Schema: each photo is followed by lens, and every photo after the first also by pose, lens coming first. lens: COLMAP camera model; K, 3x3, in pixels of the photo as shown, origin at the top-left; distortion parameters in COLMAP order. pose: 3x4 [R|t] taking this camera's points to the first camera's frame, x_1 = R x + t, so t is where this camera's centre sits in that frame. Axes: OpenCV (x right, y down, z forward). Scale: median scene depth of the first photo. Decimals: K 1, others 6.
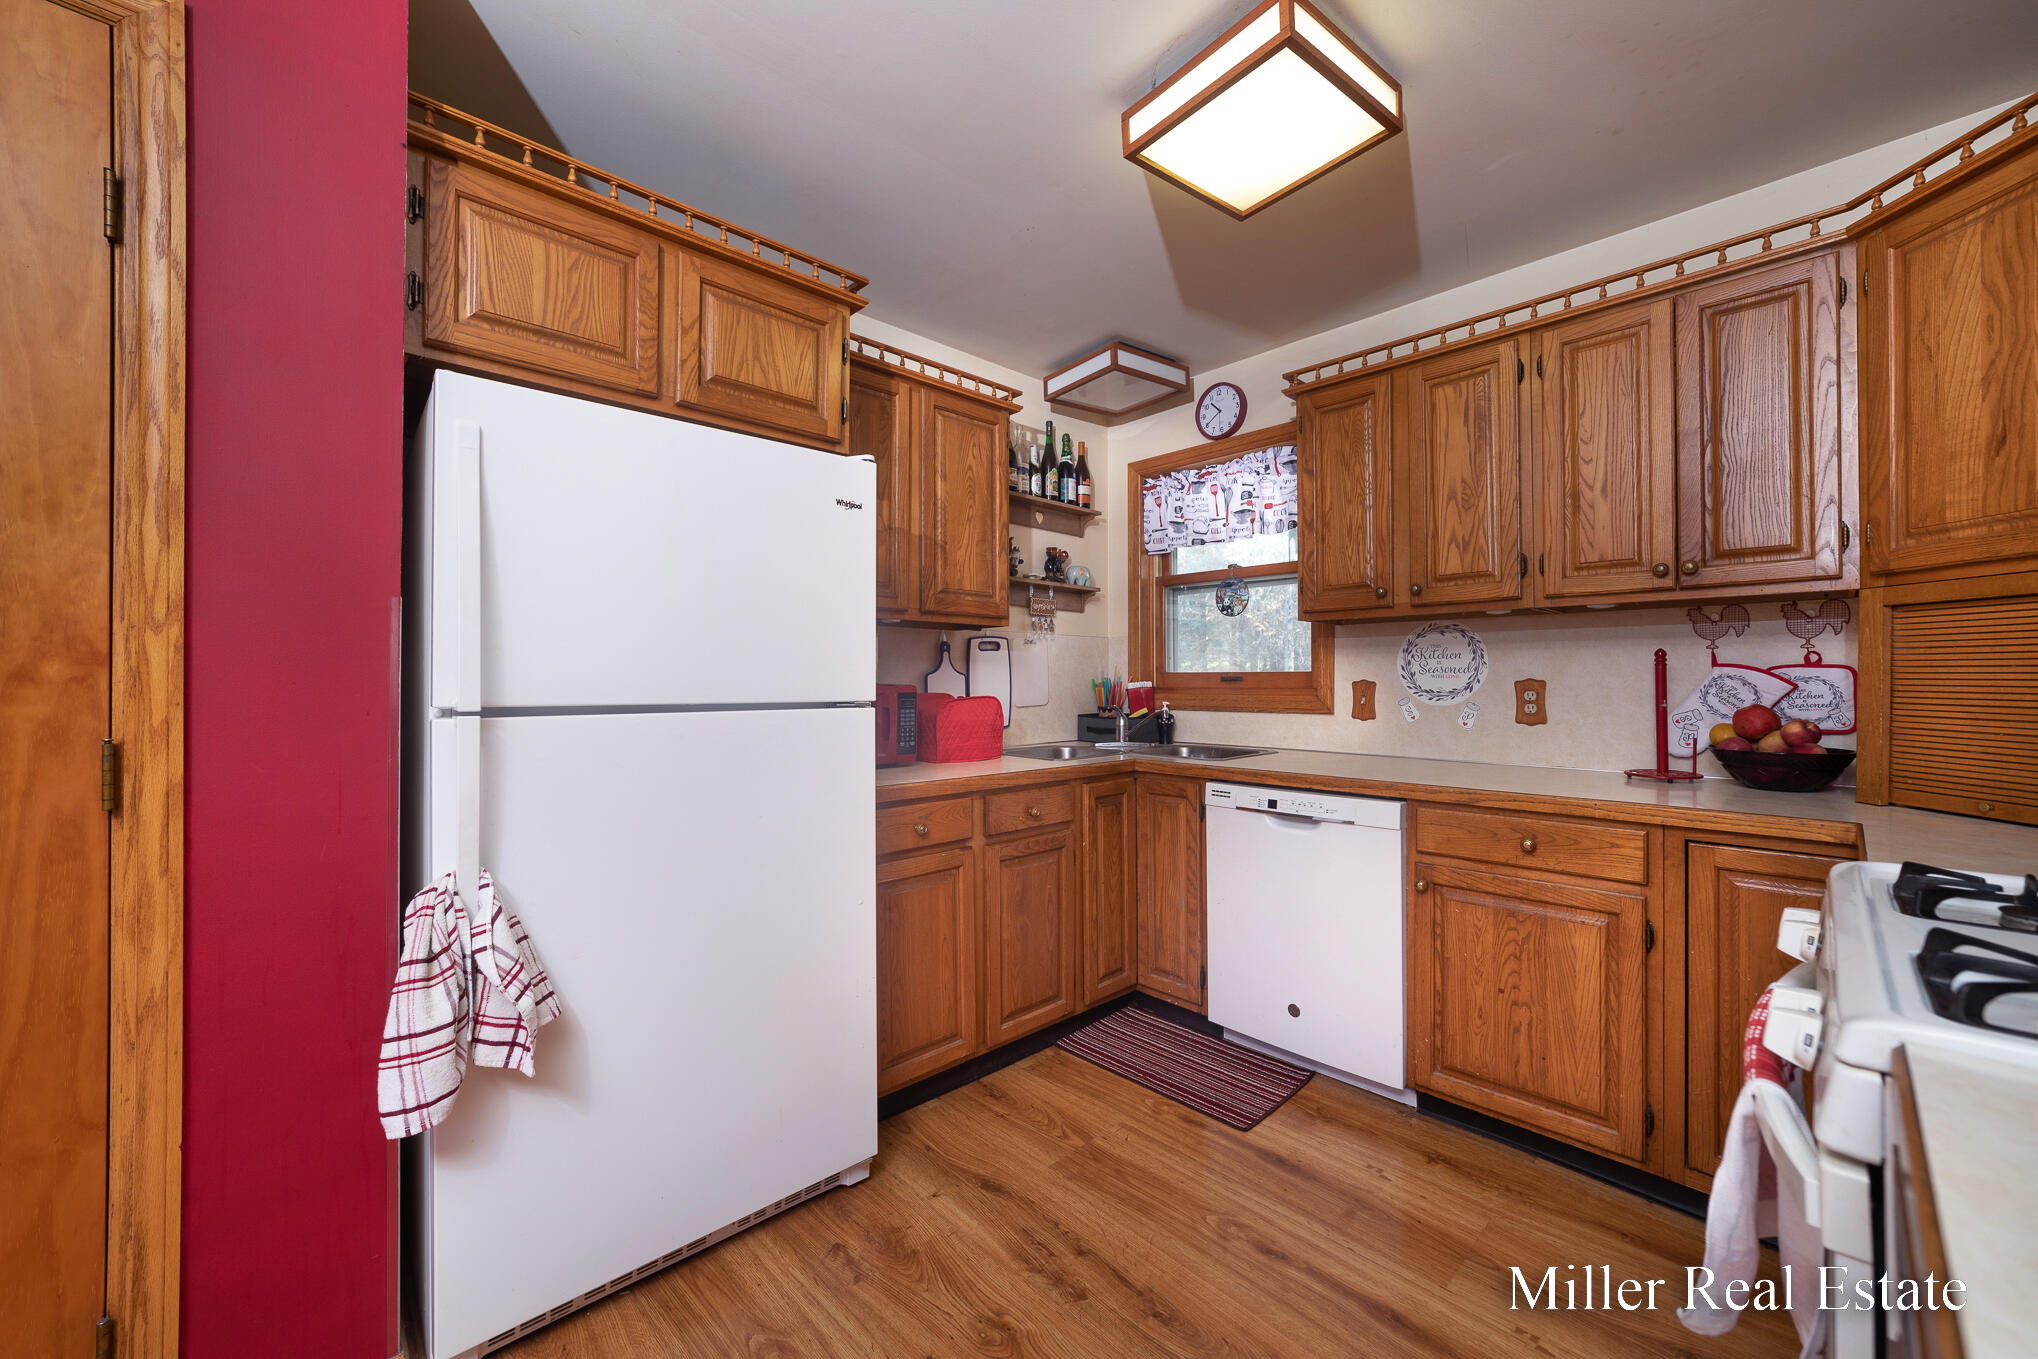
lens RADIAL K [[817.2, 0, 1023.1], [0, 817.2, 670.8], [0, 0, 1]] dist [-0.007109, 0.002158]
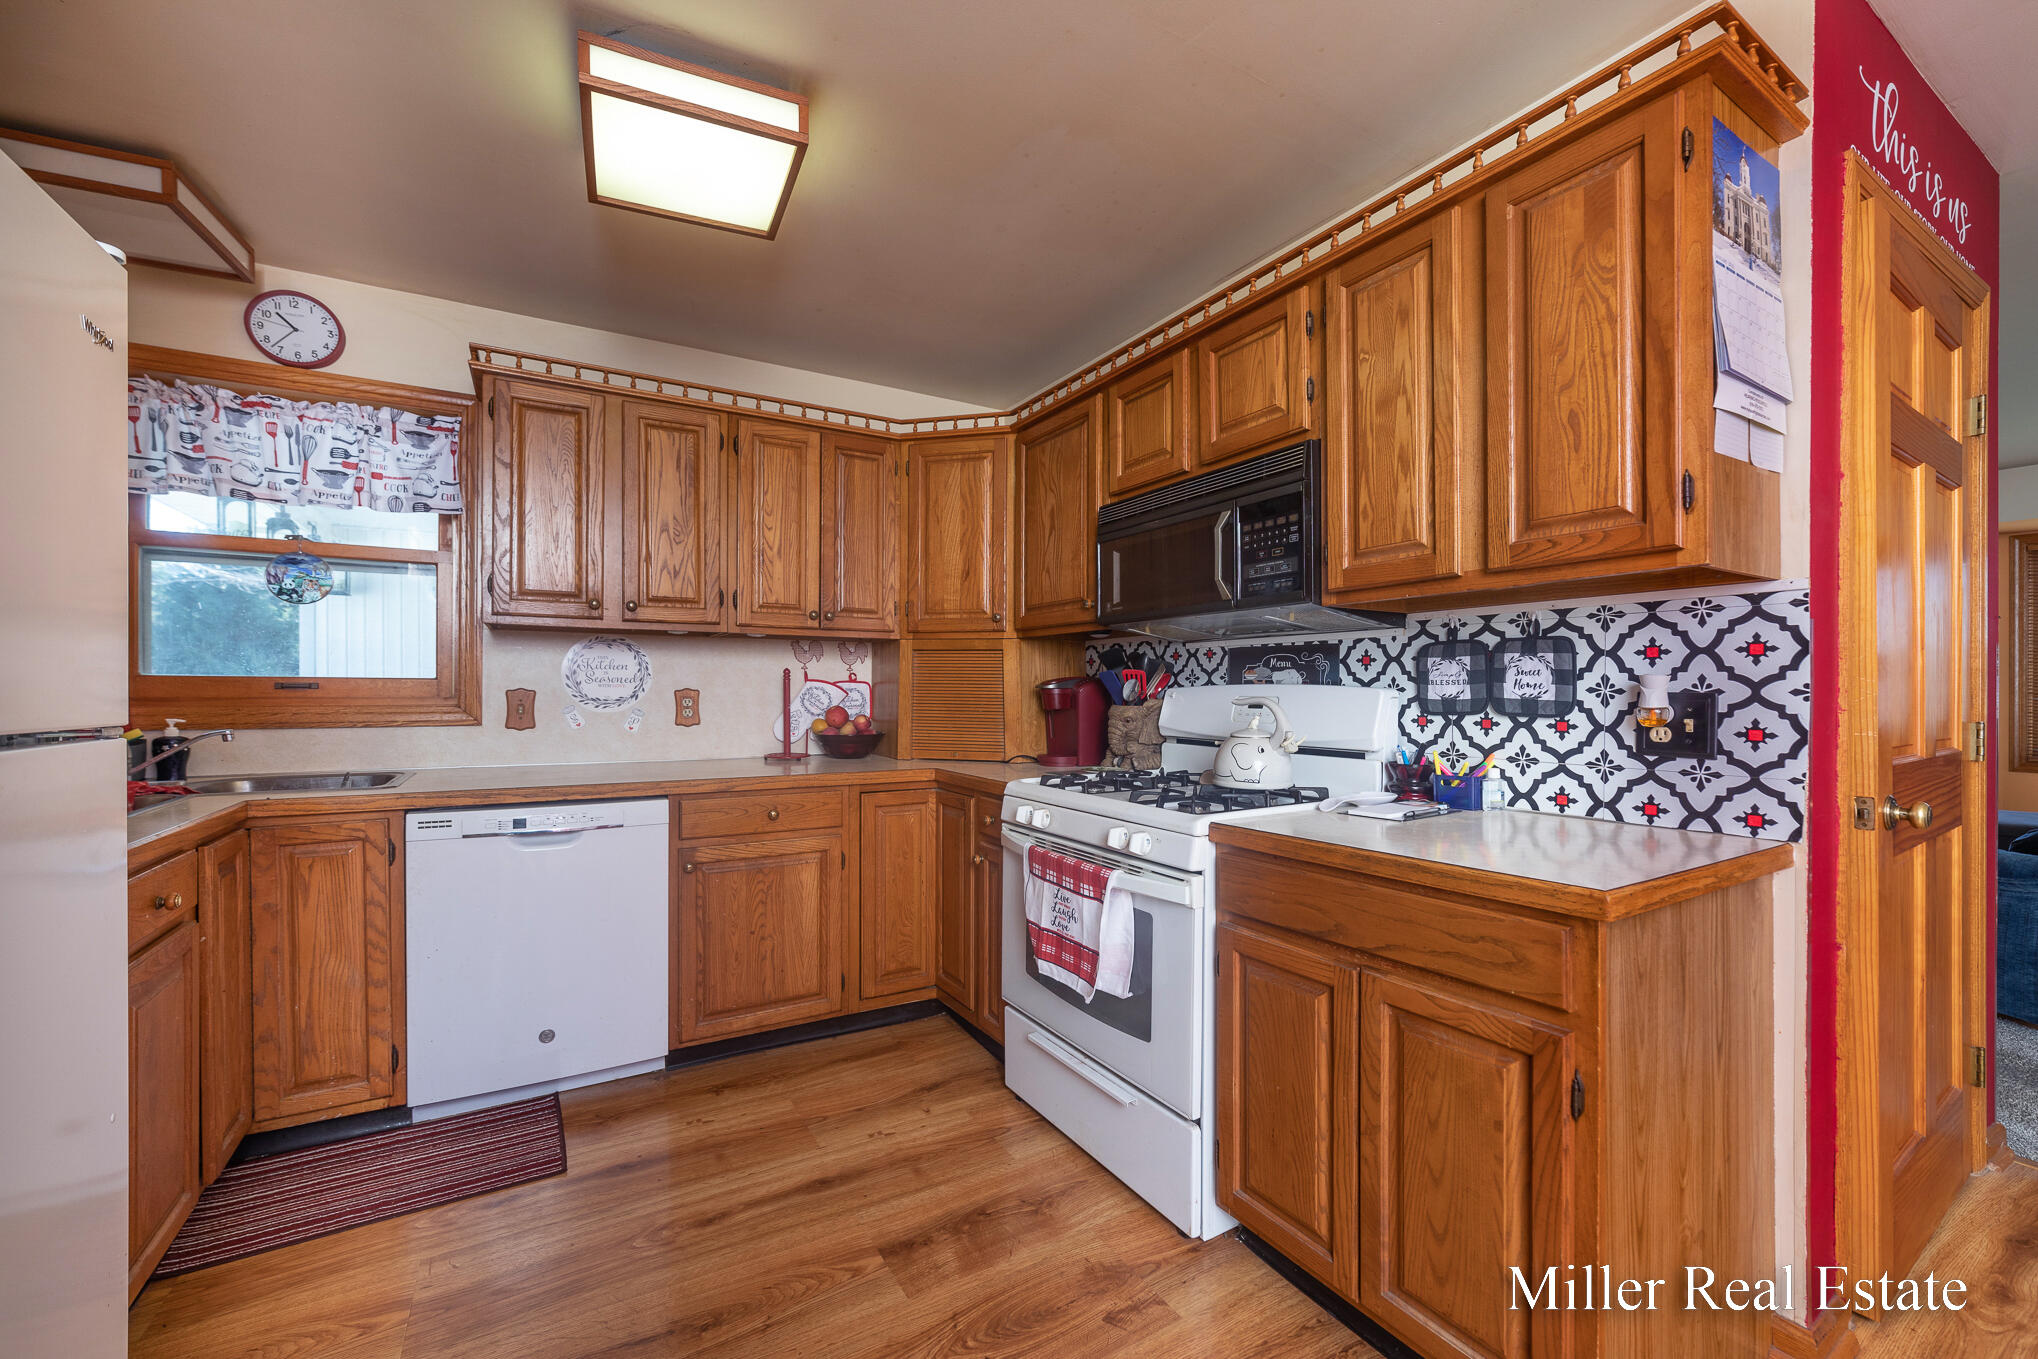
lens RADIAL K [[817.2, 0, 975.9], [0, 817.2, 687.7], [0, 0, 1]] dist [-0.007109, 0.002158]
pose [[0.238270, 0.005578, 0.971183, -0.430951], [-0.015713, 0.999875, -0.001888, 0.003774], [-0.971072, -0.014810, 0.238328, 0.268880]]
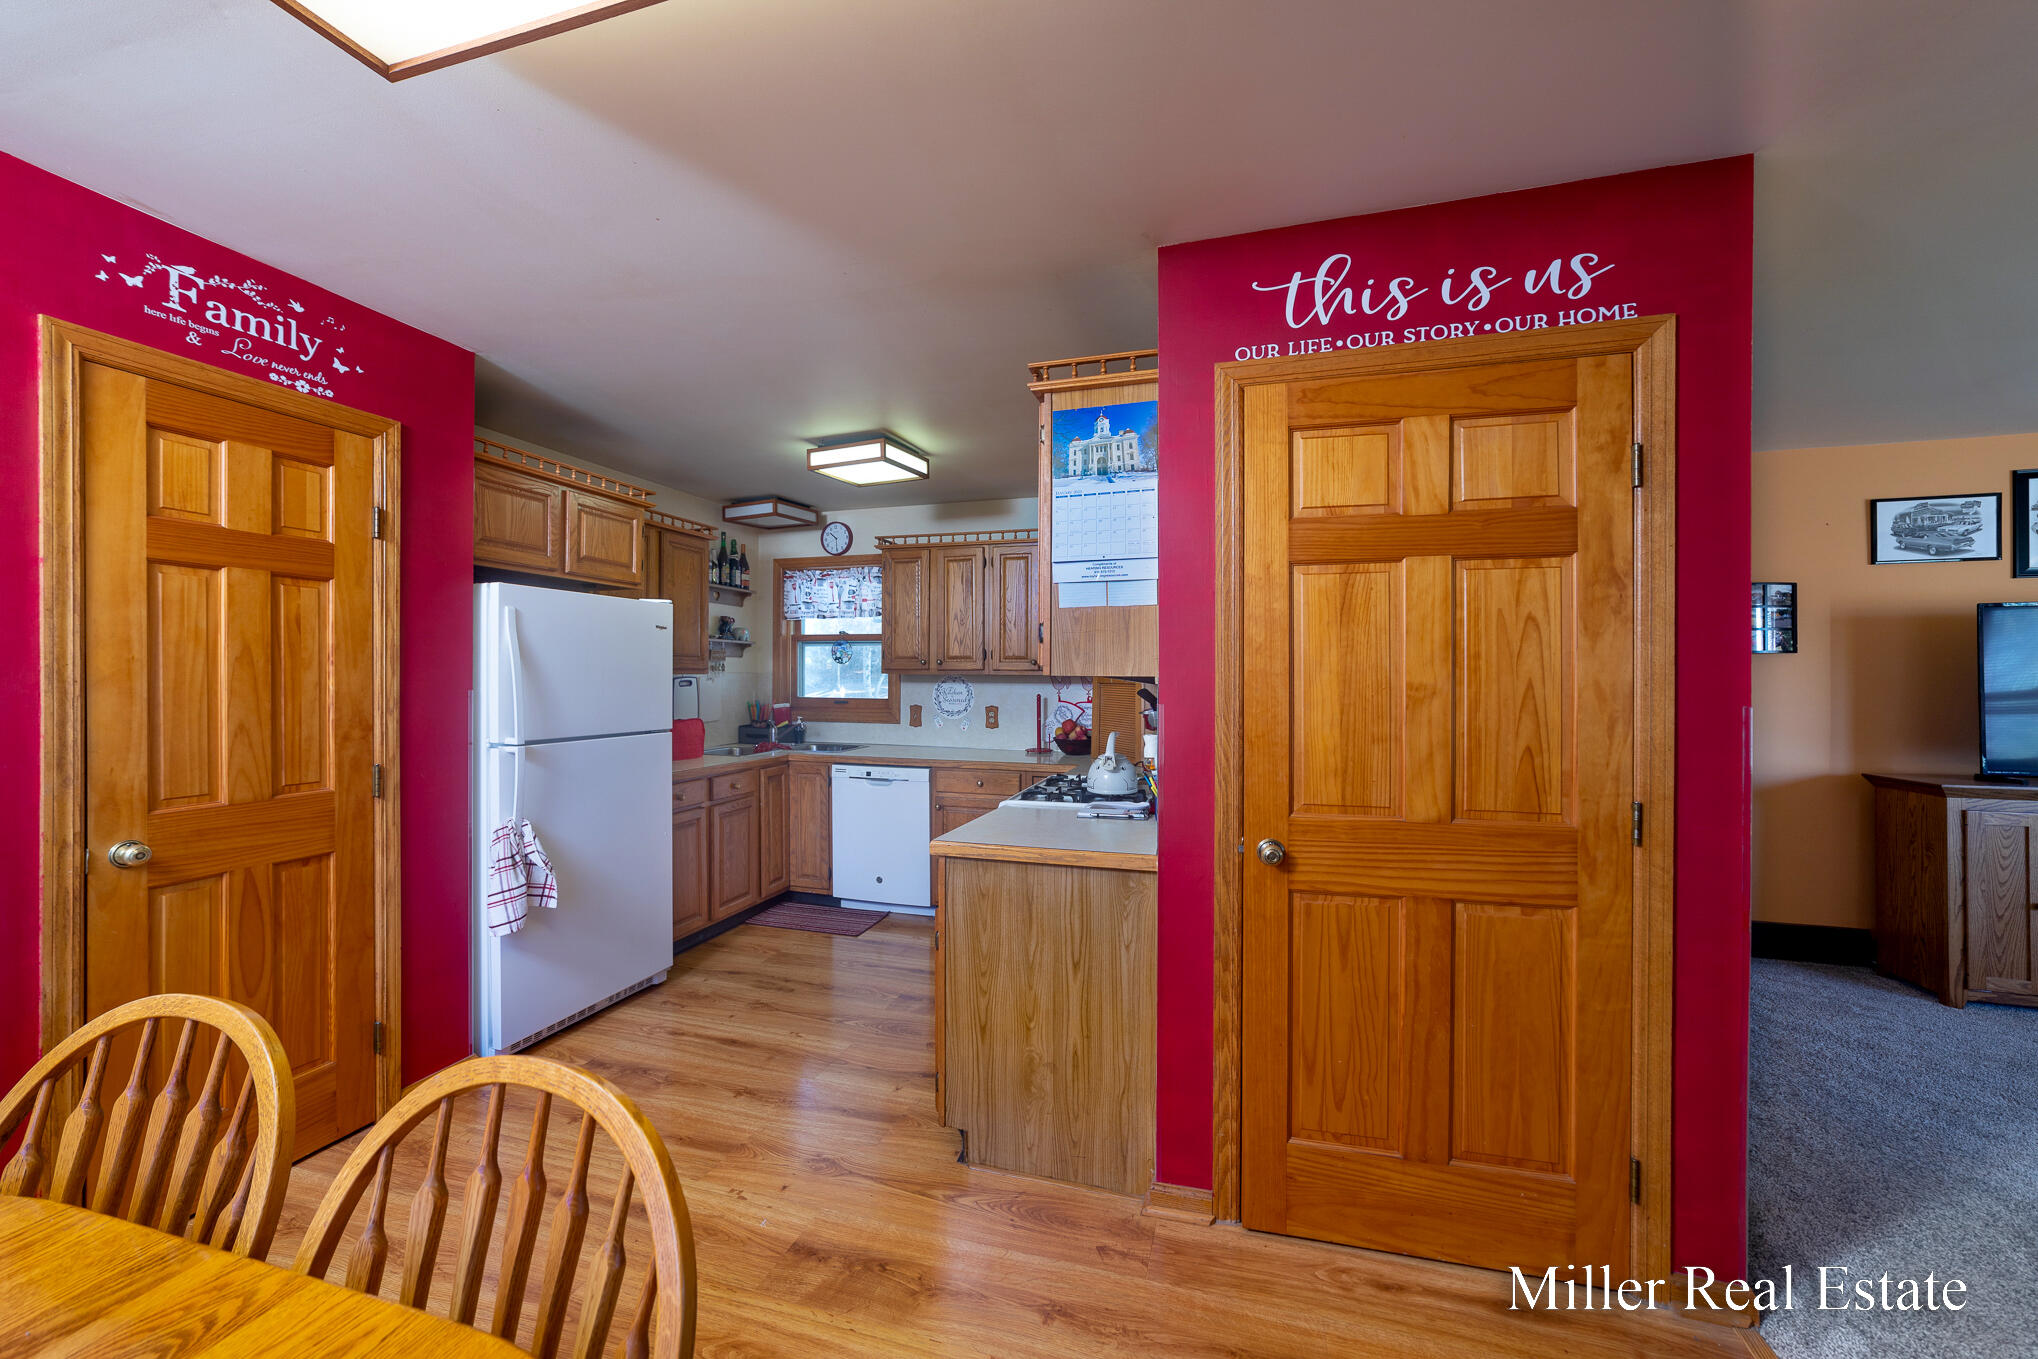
lens RADIAL K [[817.2, 0, 1006.5], [0, 817.2, 670.4], [0, 0, 1]] dist [-0.007109, 0.002158]
pose [[0.882847, 0.004663, 0.469637, -0.287490], [-0.009298, 0.999928, 0.007549, -0.089758], [-0.469568, -0.011031, 0.882827, -0.777464]]
